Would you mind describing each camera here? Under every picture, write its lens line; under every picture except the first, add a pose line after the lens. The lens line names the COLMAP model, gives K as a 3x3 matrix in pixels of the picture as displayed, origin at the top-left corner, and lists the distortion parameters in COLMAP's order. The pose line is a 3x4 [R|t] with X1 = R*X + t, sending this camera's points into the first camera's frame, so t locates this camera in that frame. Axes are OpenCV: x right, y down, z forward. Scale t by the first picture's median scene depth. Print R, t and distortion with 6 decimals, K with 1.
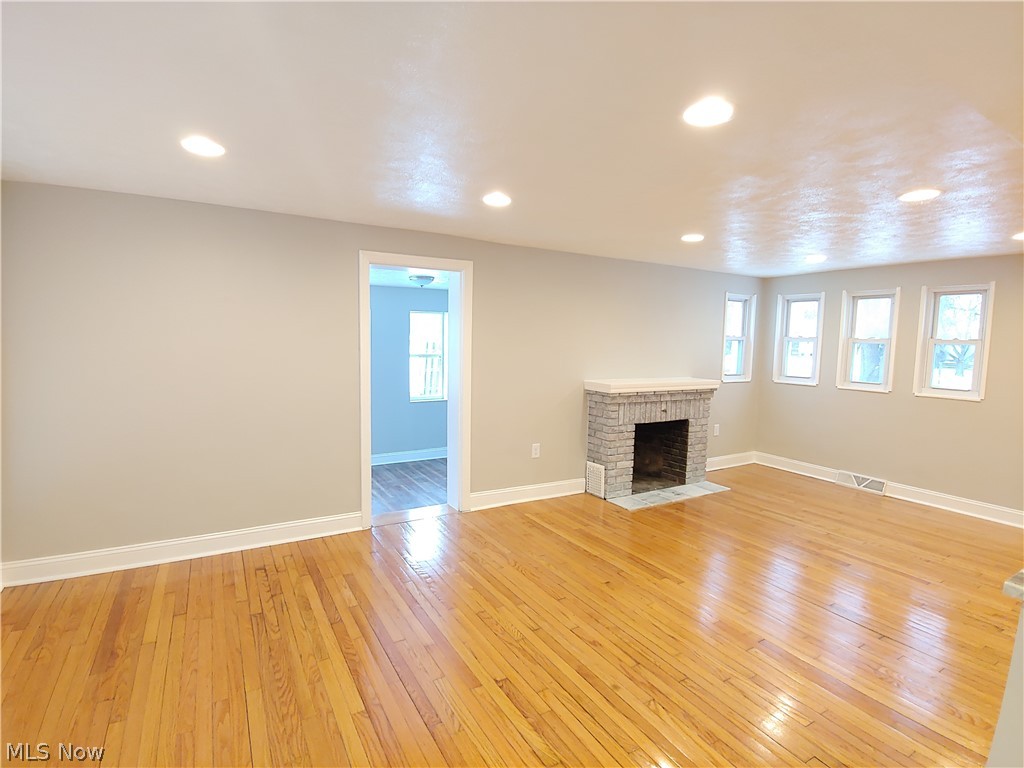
lens RADIAL K [[513.7, 0, 517.8], [0, 513.7, 385.2], [0, 0, 1]] dist [-0.012174, -0.003218]
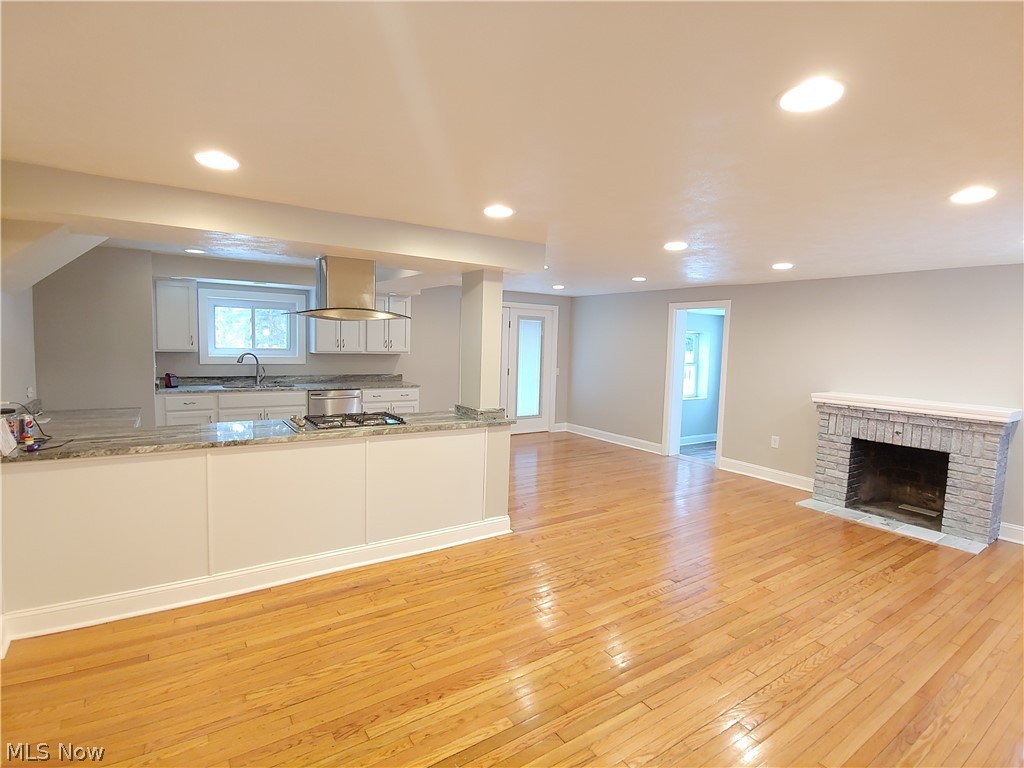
lens RADIAL K [[513.7, 0, 512.6], [0, 513.7, 384.8], [0, 0, 1]] dist [-0.012174, -0.003218]
pose [[0.058517, 0.066323, -0.996081, 1.167924], [-0.118544, 0.991192, 0.059033, -0.007702], [0.991223, 0.114625, 0.065864, 0.256871]]
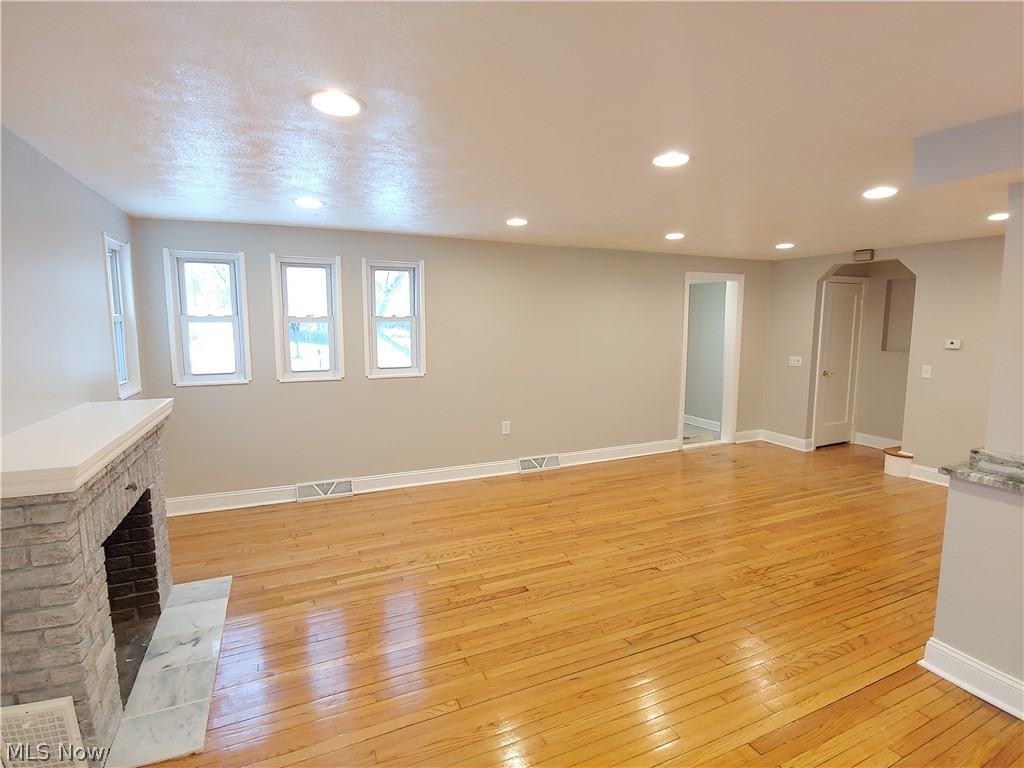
lens RADIAL K [[513.7, 0, 510.5], [0, 513.7, 388.1], [0, 0, 1]] dist [-0.012174, -0.003218]
pose [[0.118905, -0.148787, 0.981694, -0.098457], [0.093067, 0.986026, 0.138171, -0.066491], [-0.988534, 0.074934, 0.131091, 0.623576]]
